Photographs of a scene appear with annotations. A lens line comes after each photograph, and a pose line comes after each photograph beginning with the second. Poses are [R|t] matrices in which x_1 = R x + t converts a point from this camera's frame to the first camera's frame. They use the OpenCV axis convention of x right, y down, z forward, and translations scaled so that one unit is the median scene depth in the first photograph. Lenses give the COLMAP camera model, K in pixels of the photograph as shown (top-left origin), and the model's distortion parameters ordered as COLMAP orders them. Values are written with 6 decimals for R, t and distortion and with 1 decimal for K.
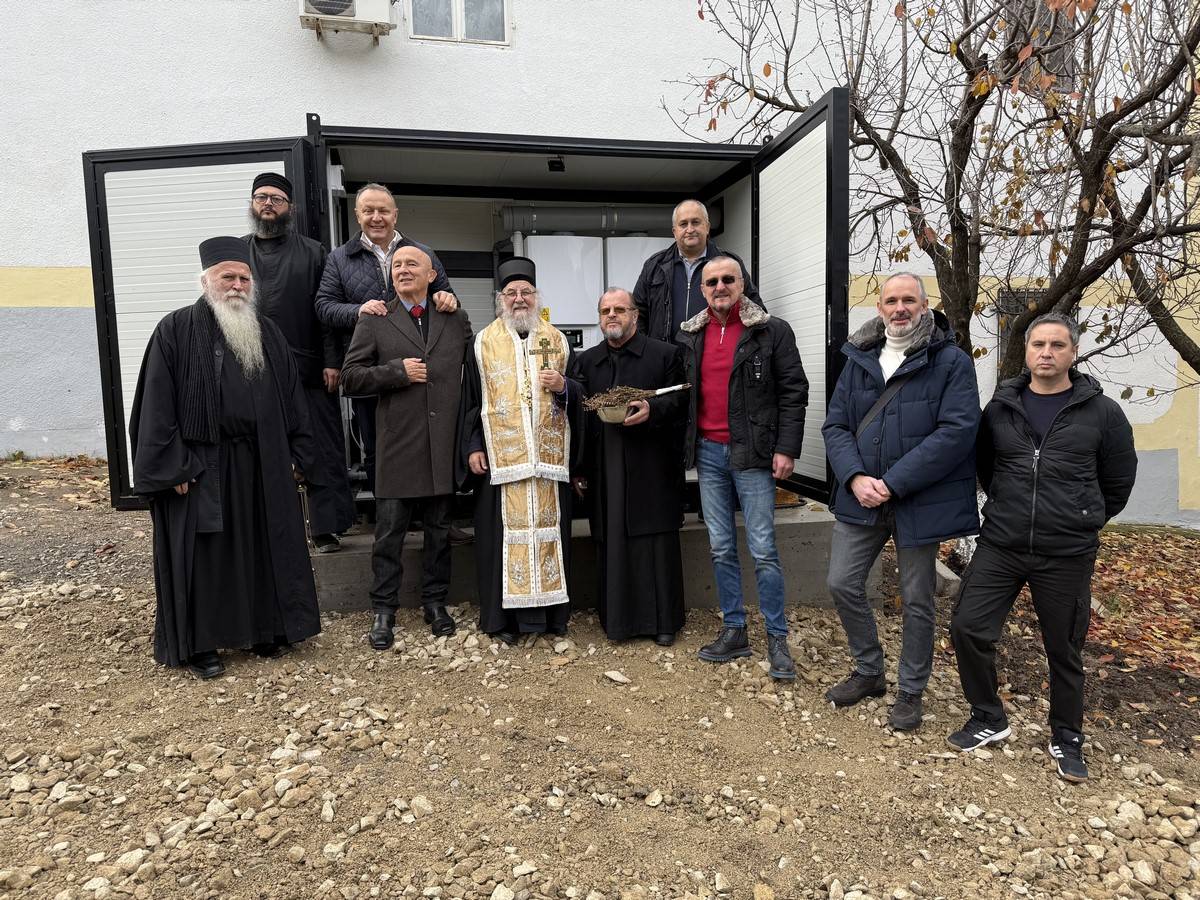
lens RADIAL K [[845.4, 0, 606.9], [0, 845.4, 457.4], [0, 0, 1]] dist [0.035683, -0.035823]
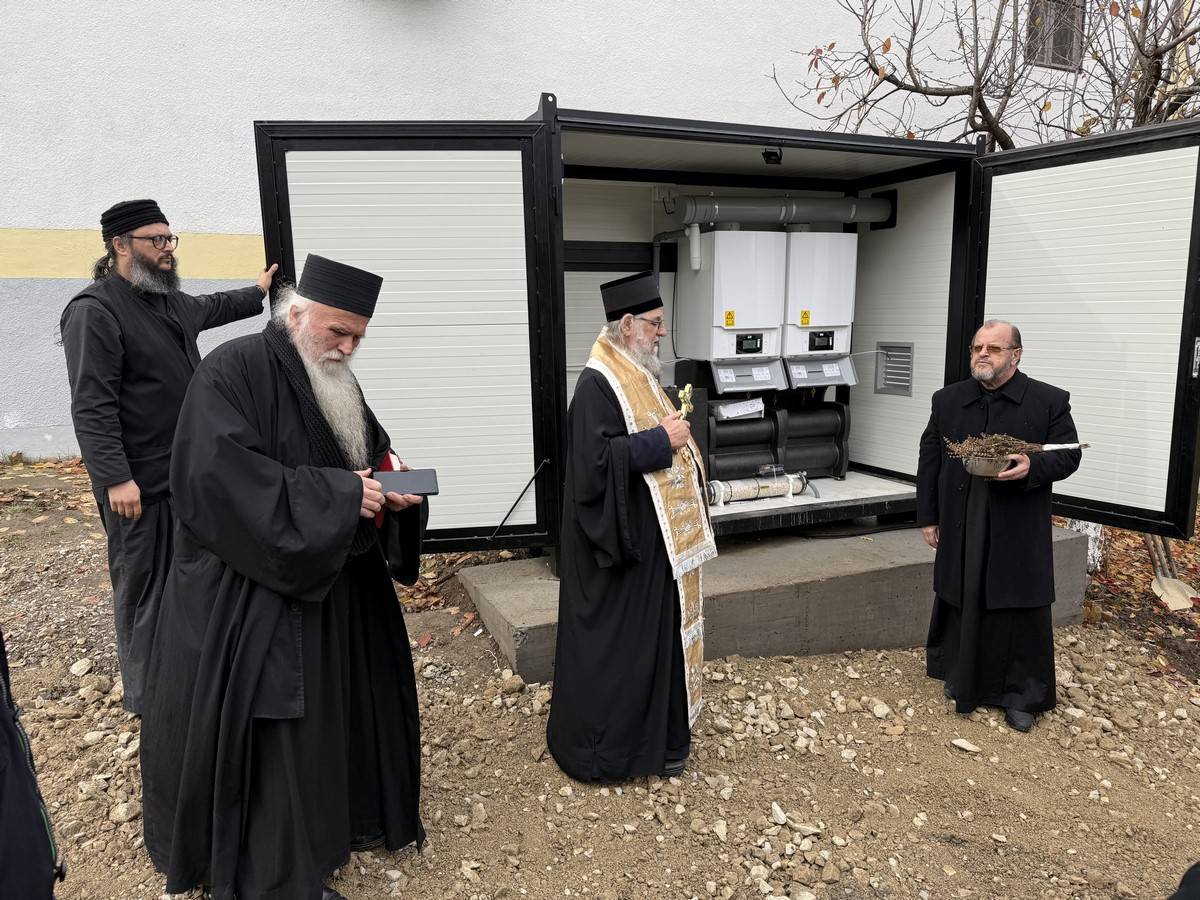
lens RADIAL K [[845.4, 0, 596.4], [0, 845.4, 447.7], [0, 0, 1]] dist [0.035683, -0.035823]
pose [[0.984957, -0.014508, 0.172188, -0.402885], [0.002750, 0.997659, 0.068331, -0.098328], [-0.172776, -0.066830, 0.982691, 0.124649]]
